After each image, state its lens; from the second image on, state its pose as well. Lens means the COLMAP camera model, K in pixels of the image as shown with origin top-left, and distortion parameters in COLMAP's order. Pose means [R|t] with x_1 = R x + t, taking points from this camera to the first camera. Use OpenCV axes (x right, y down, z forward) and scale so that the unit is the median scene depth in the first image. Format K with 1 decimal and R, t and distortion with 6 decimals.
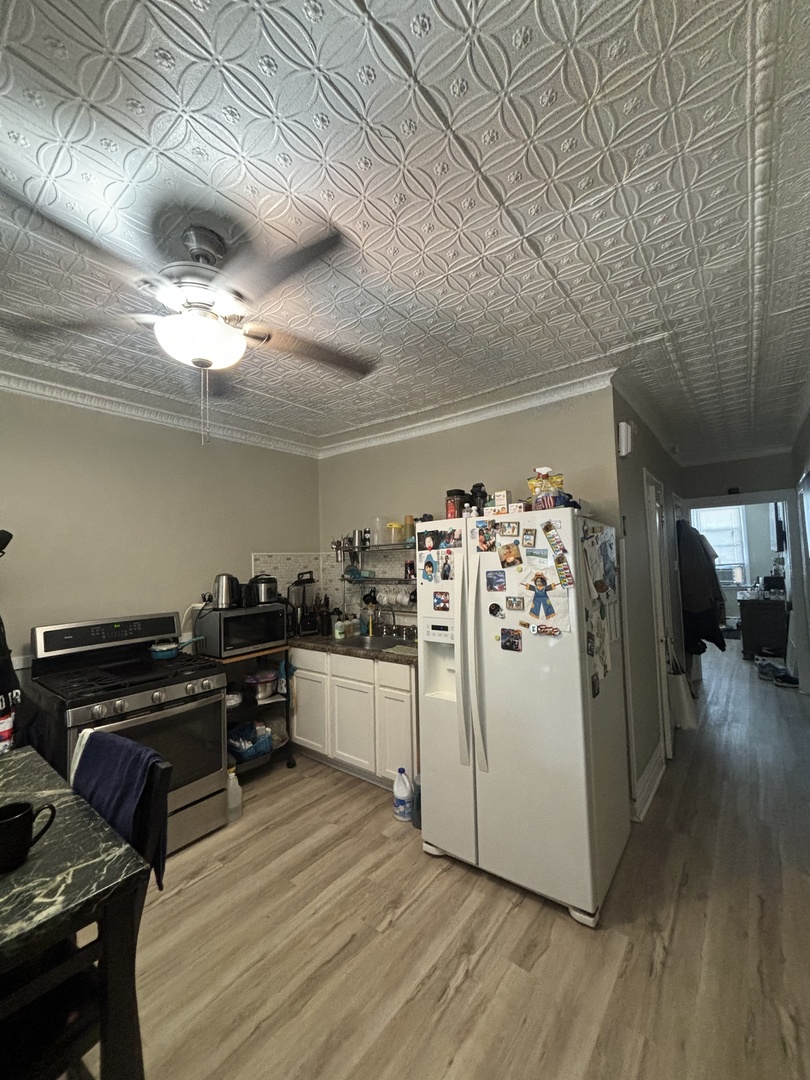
lens RADIAL K [[433.8, 0, 401.6], [0, 433.8, 537.7], [0, 0, 1]] dist [0.014215, 0.000438]
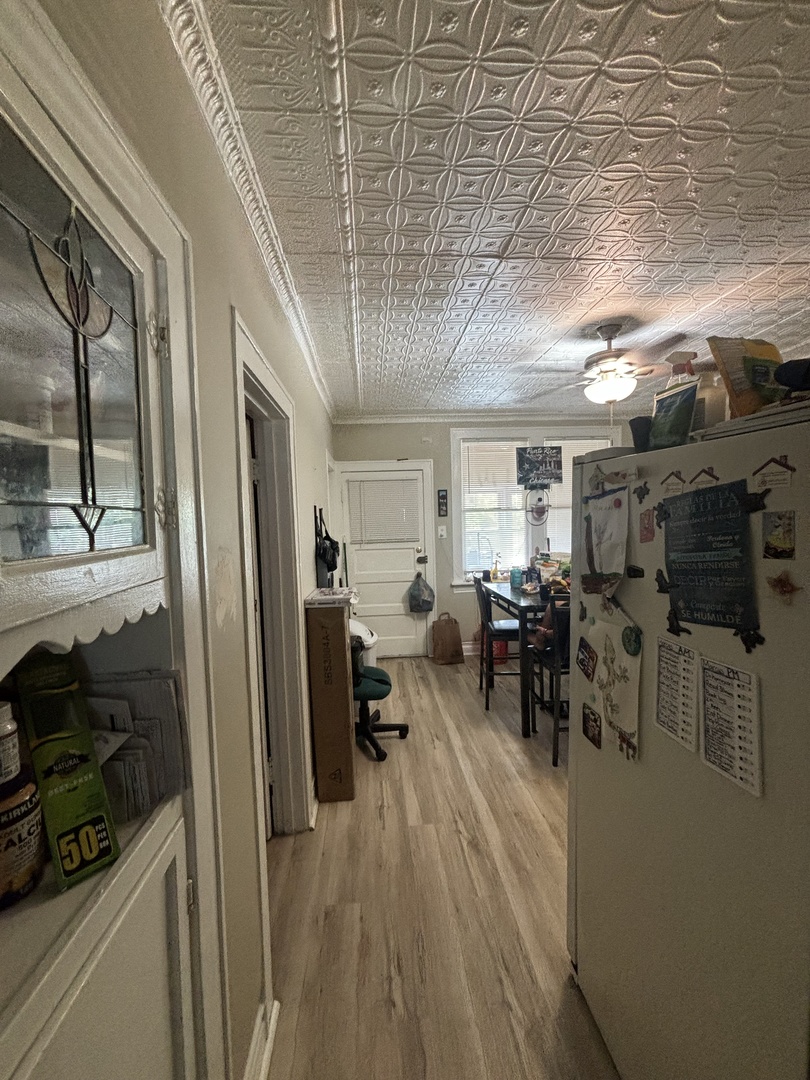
lens RADIAL K [[433.8, 0, 405.2], [0, 433.8, 537.5], [0, 0, 1]] dist [0.014215, 0.000438]
pose [[-0.723959, 0.082909, -0.684843, 1.439863], [0.085900, 0.995859, 0.029755, 0.038907], [0.684474, -0.037287, -0.728083, 1.766192]]
